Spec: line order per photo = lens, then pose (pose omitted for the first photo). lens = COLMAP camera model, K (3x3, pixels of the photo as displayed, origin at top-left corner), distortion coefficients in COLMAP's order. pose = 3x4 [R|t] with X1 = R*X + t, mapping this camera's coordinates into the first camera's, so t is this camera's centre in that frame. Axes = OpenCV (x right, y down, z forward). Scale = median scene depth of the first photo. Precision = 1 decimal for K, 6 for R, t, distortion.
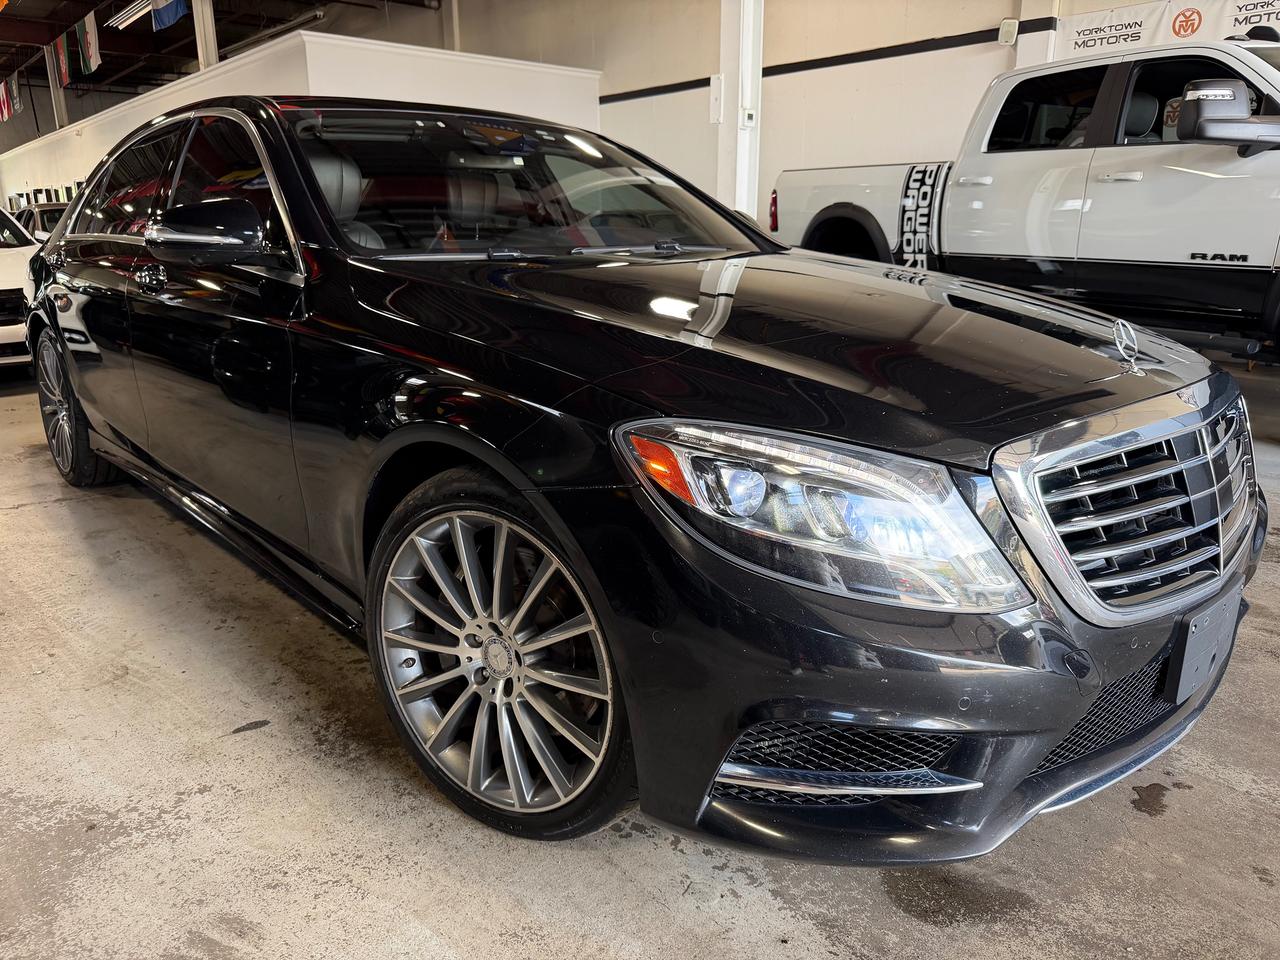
lens RADIAL K [[907.7, 0, 639.9], [0, 907.7, 480.3], [0, 0, 1]] dist [0.015327, -0.034527]
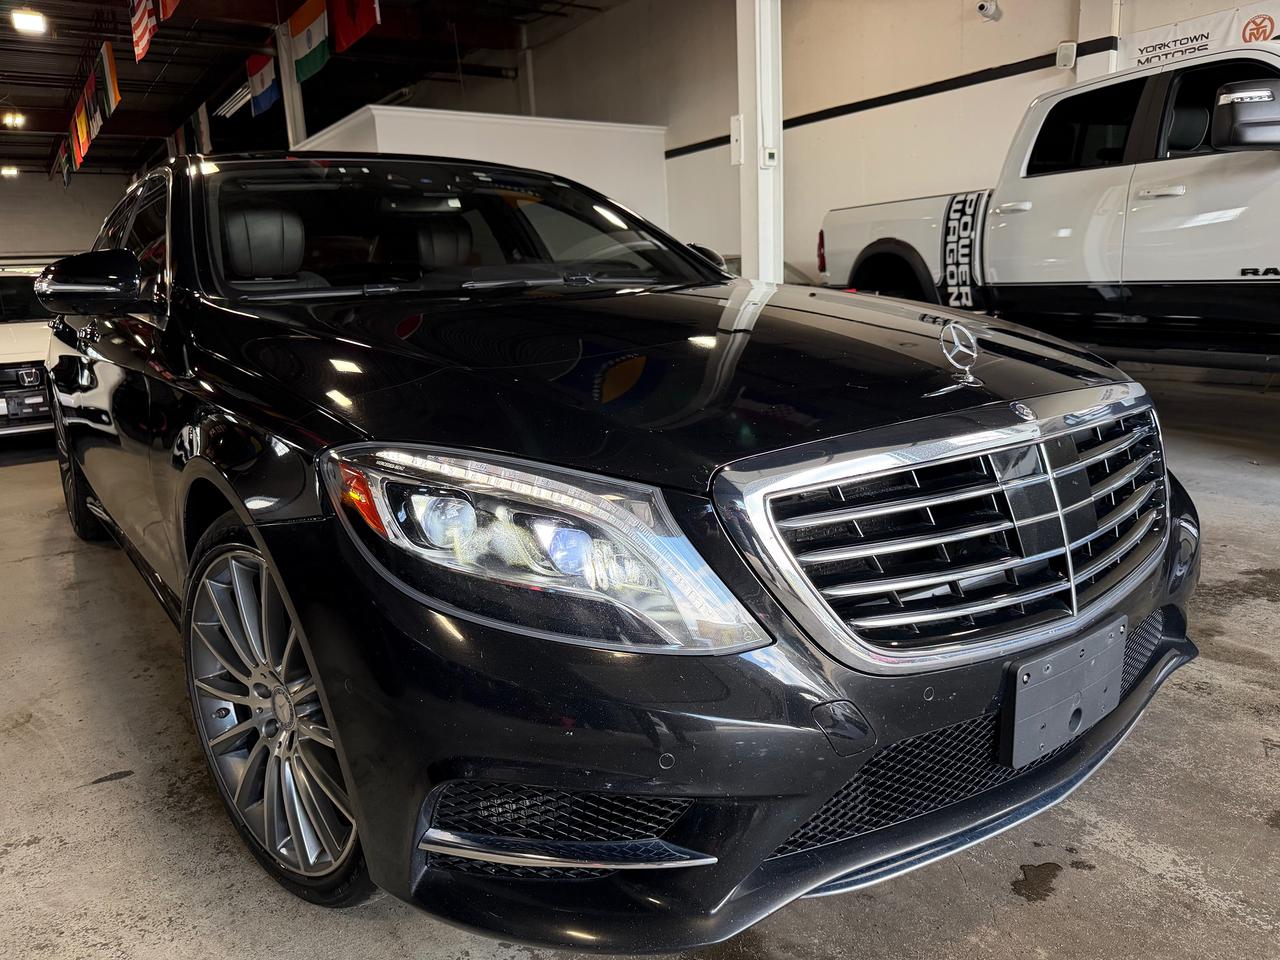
lens RADIAL K [[907.7, 0, 641.8], [0, 907.7, 487.8], [0, 0, 1]] dist [0.015327, -0.034527]
pose [[0.993300, -0.020856, -0.113663, 0.107876], [0.015258, 0.998637, -0.049903, 0.007051], [0.114548, 0.047835, 0.992265, 0.033279]]
